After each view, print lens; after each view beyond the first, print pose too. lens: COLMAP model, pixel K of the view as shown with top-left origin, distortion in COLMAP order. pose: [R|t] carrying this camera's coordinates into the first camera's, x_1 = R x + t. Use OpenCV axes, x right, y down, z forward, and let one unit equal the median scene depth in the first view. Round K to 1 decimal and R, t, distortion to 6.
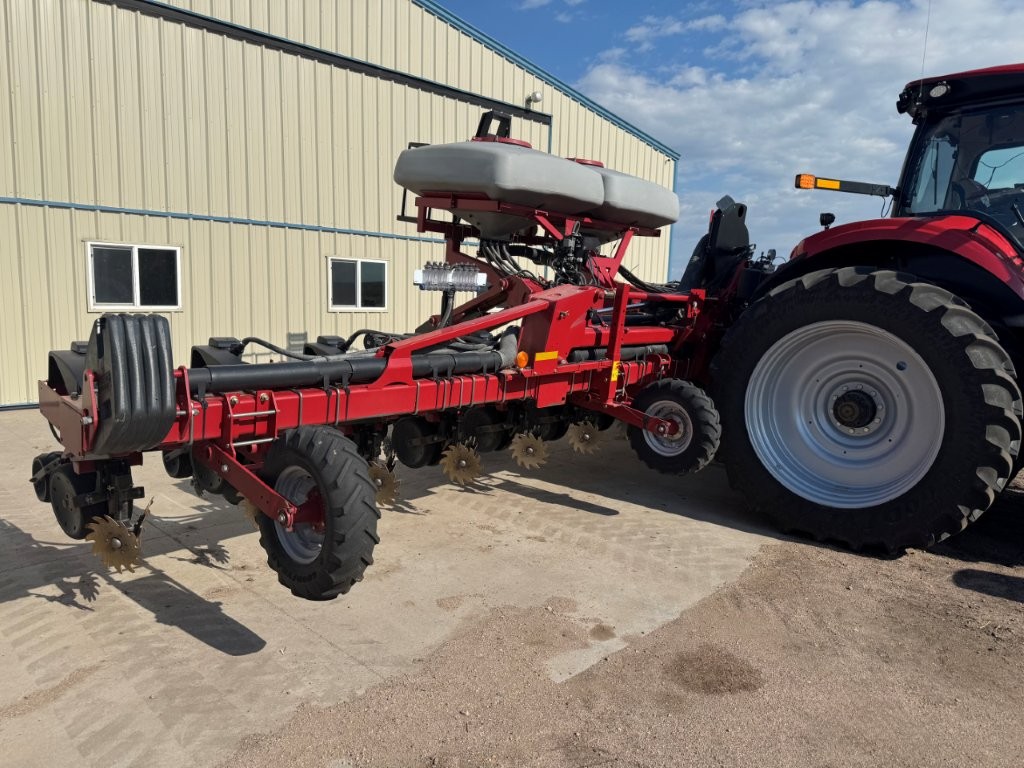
lens RADIAL K [[735.6, 0, 517.5], [0, 735.6, 385.1], [0, 0, 1]] dist [0.117627, -0.159288]
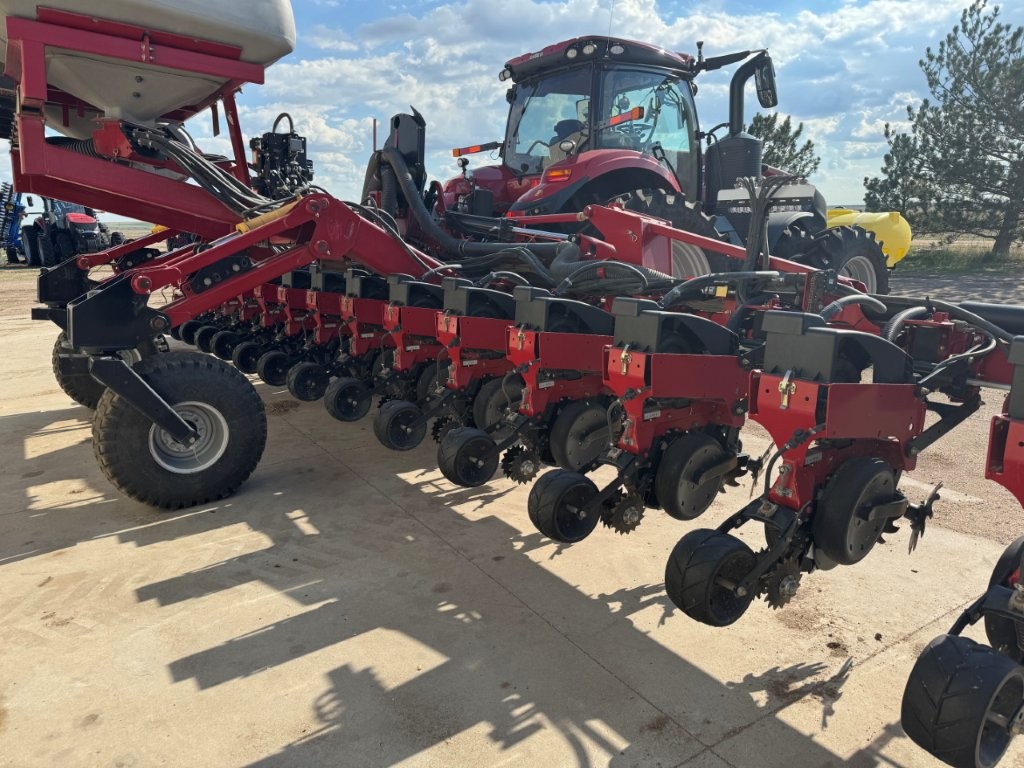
lens RADIAL K [[704.7, 0, 512.0], [0, 704.7, 384.0], [0, 0, 1]] dist [0.099090, -0.136227]
pose [[0.200469, -0.247479, 0.947927, -0.821107], [0.142925, 0.964605, 0.221607, -0.132453], [-0.969218, 0.091057, 0.228745, 0.950616]]
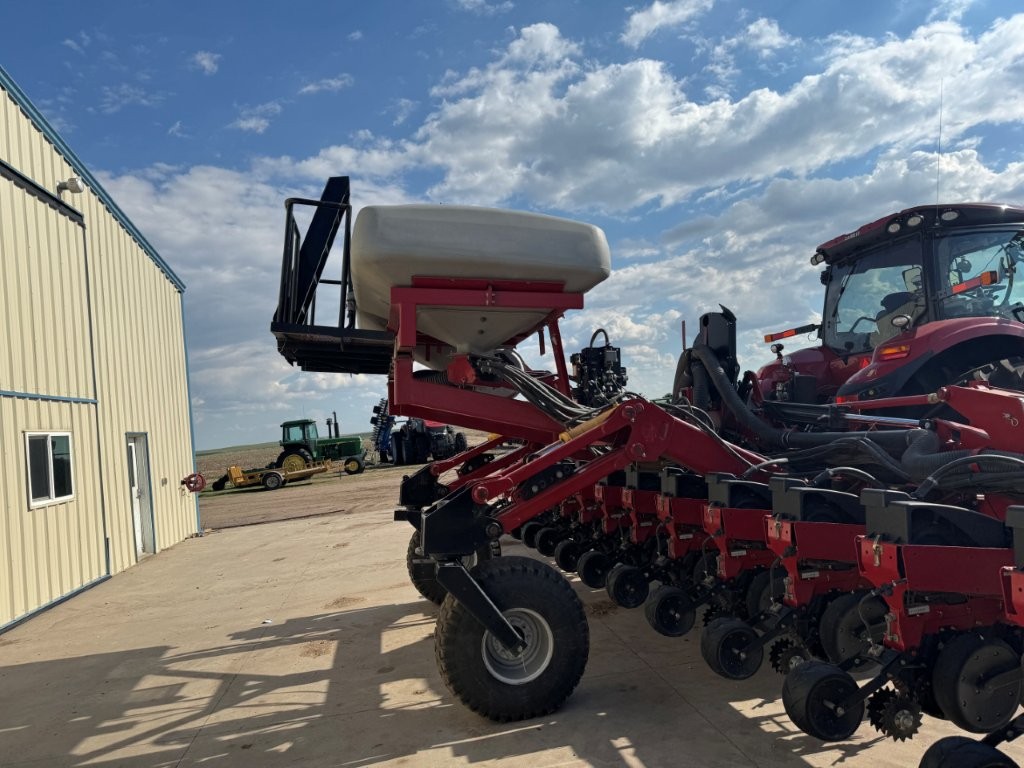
lens RADIAL K [[704.7, 0, 512.0], [0, 704.7, 384.0], [0, 0, 1]] dist [0.099090, -0.136227]
pose [[0.577998, -0.037683, 0.815167, -0.796403], [0.207043, 0.973019, -0.101824, -0.161166], [-0.789336, 0.227629, 0.570205, 0.968541]]
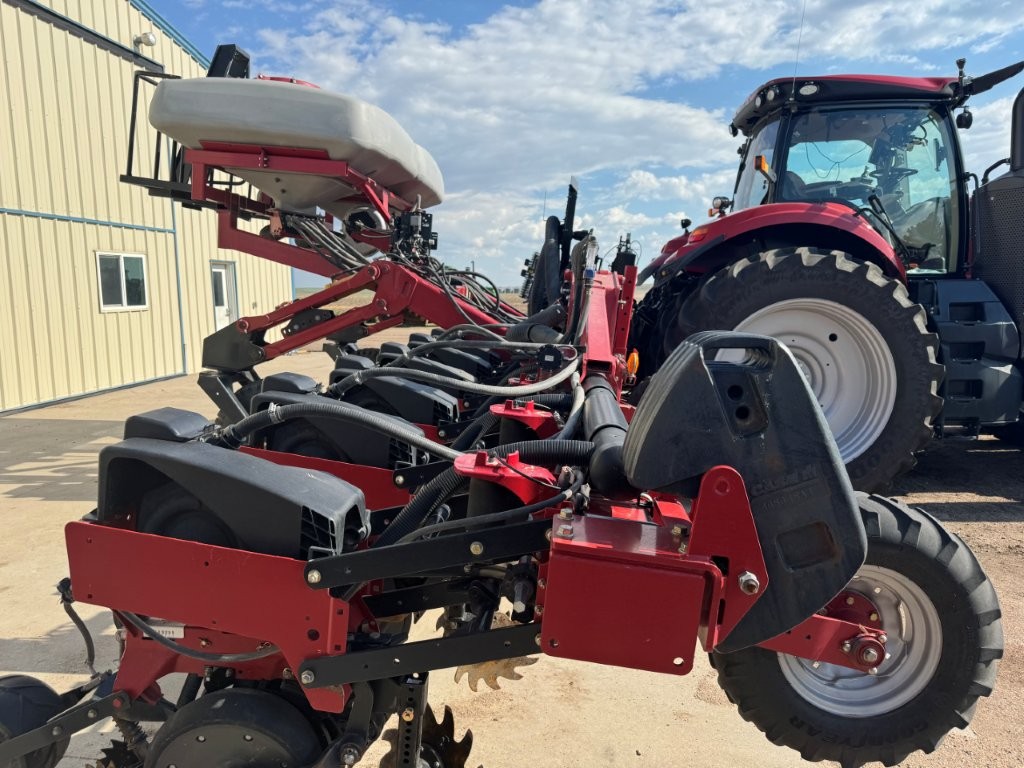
lens RADIAL K [[735.6, 0, 517.5], [0, 735.6, 385.1], [0, 0, 1]] dist [0.117627, -0.159288]
pose [[0.792572, -0.107912, 0.600154, -0.509734], [0.100612, 0.993869, 0.045835, -0.051364], [-0.601421, 0.024056, 0.798570, 0.386280]]
